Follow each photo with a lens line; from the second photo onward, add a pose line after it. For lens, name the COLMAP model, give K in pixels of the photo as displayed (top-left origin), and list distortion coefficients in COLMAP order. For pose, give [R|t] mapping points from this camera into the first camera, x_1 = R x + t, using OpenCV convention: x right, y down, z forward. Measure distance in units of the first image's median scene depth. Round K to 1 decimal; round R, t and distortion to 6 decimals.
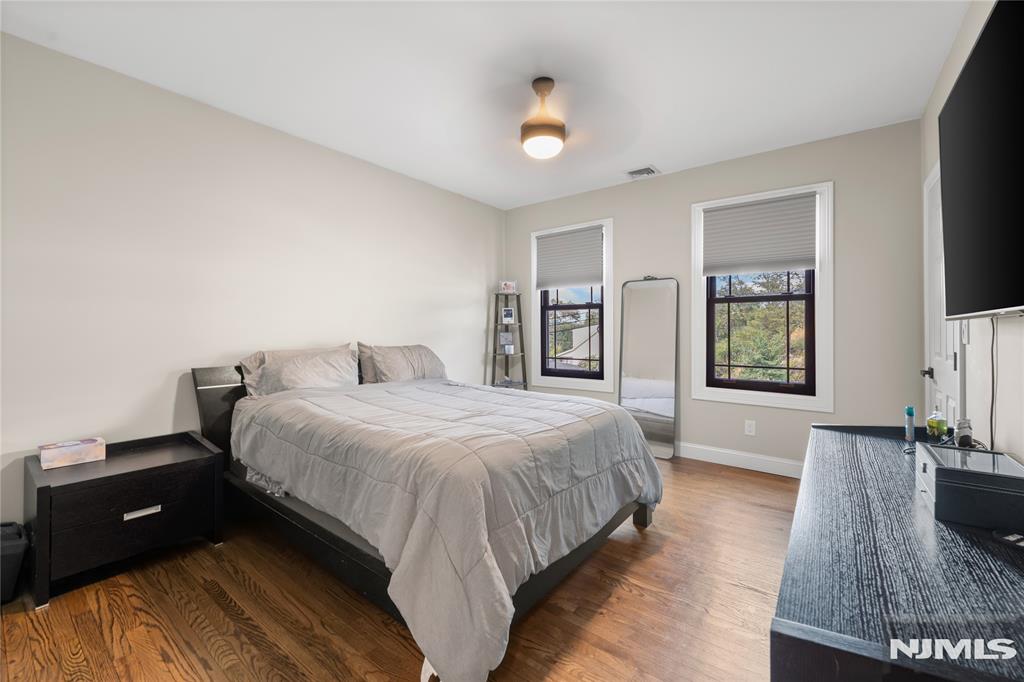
lens RADIAL K [[418.0, 0, 511.1], [0, 418.0, 333.0], [0, 0, 1]] dist [0.010405, -0.000844]
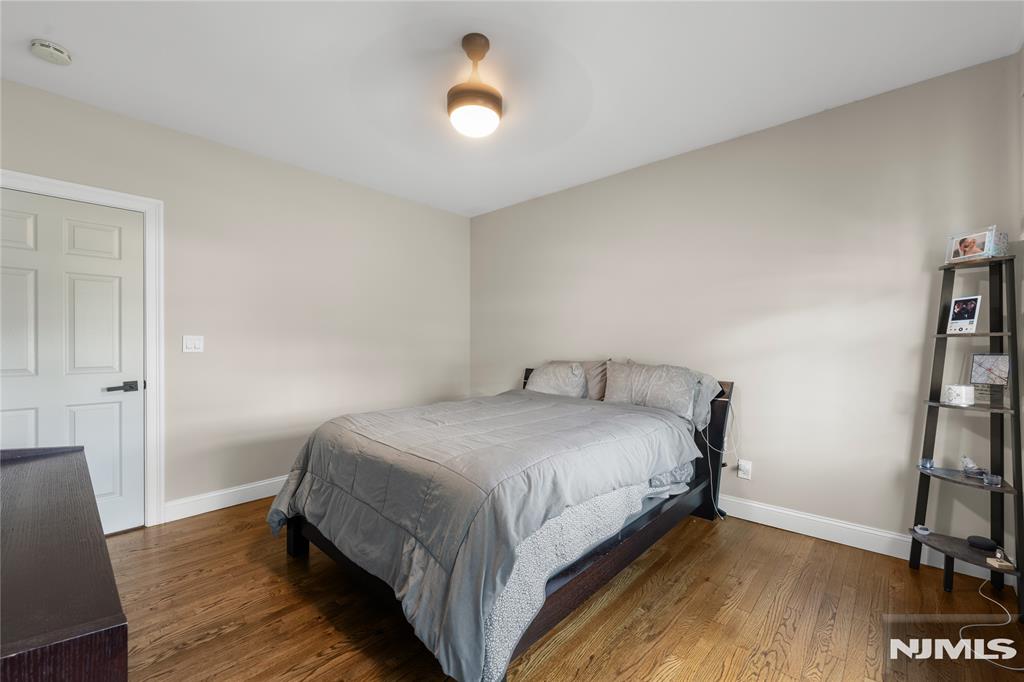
lens RADIAL K [[418.0, 0, 511.7], [0, 418.0, 339.6], [0, 0, 1]] dist [0.010405, -0.000844]
pose [[-0.089641, 0.005797, -0.995957, 0.456785], [-0.007902, 0.999947, 0.006532, -0.015906], [0.995943, 0.008456, -0.089591, 0.587425]]
